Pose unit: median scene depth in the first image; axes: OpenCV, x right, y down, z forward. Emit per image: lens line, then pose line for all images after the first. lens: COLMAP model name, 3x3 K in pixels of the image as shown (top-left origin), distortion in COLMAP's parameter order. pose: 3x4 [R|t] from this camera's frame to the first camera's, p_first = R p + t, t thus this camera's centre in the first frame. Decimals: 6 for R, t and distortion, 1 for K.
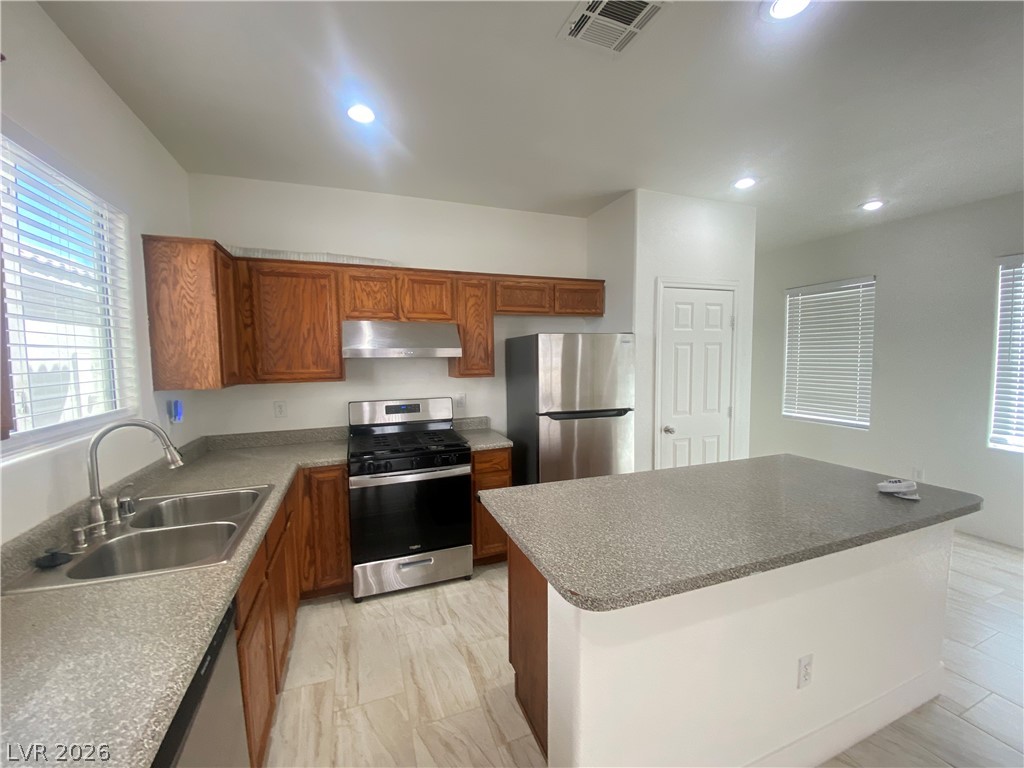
lens RADIAL K [[413.5, 0, 516.3], [0, 413.5, 385.3], [0, 0, 1]] dist [0.024103, -0.021967]
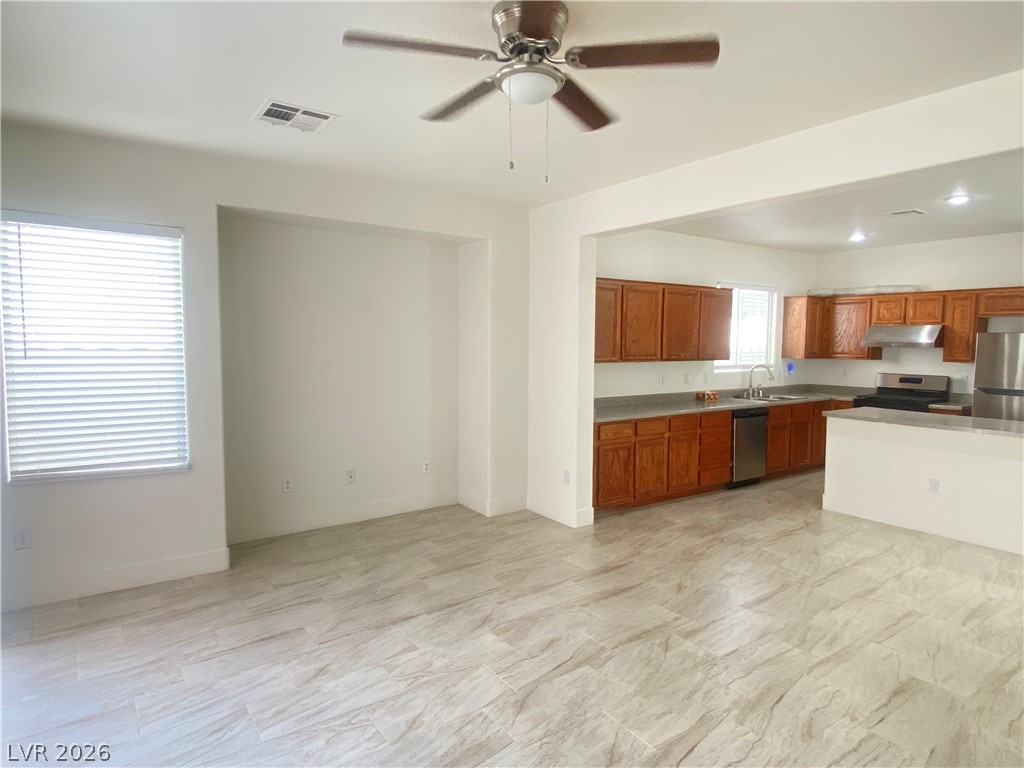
lens RADIAL K [[622.5, 0, 516.4], [0, 622.5, 389.9], [0, 0, 1]] dist [0.045512, 0.000196]
pose [[0.240798, 0.090695, -0.966329, 1.647001], [-0.084854, 0.993779, 0.072126, 0.045395], [0.966859, 0.064629, 0.246995, -0.999024]]
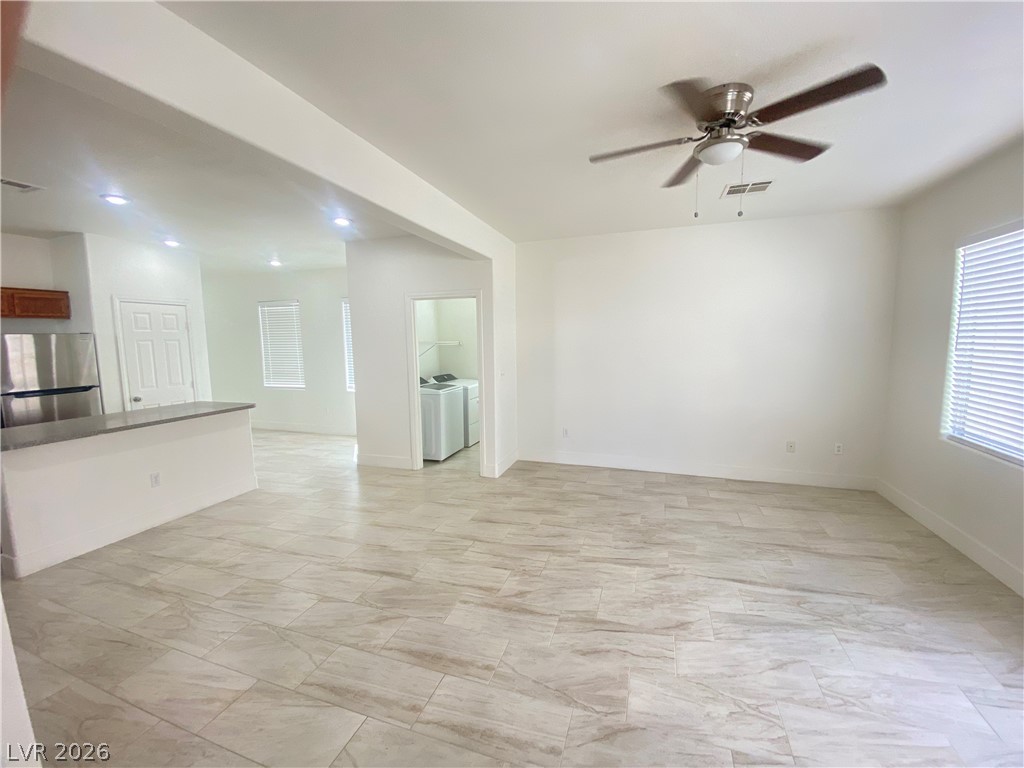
lens RADIAL K [[413.5, 0, 516.3], [0, 413.5, 385.3], [0, 0, 1]] dist [0.024103, -0.021967]
pose [[0.640999, -0.080363, 0.763323, 0.112917], [0.061762, 0.996679, 0.053067, 0.065607], [-0.765053, 0.013128, 0.643833, -1.002412]]
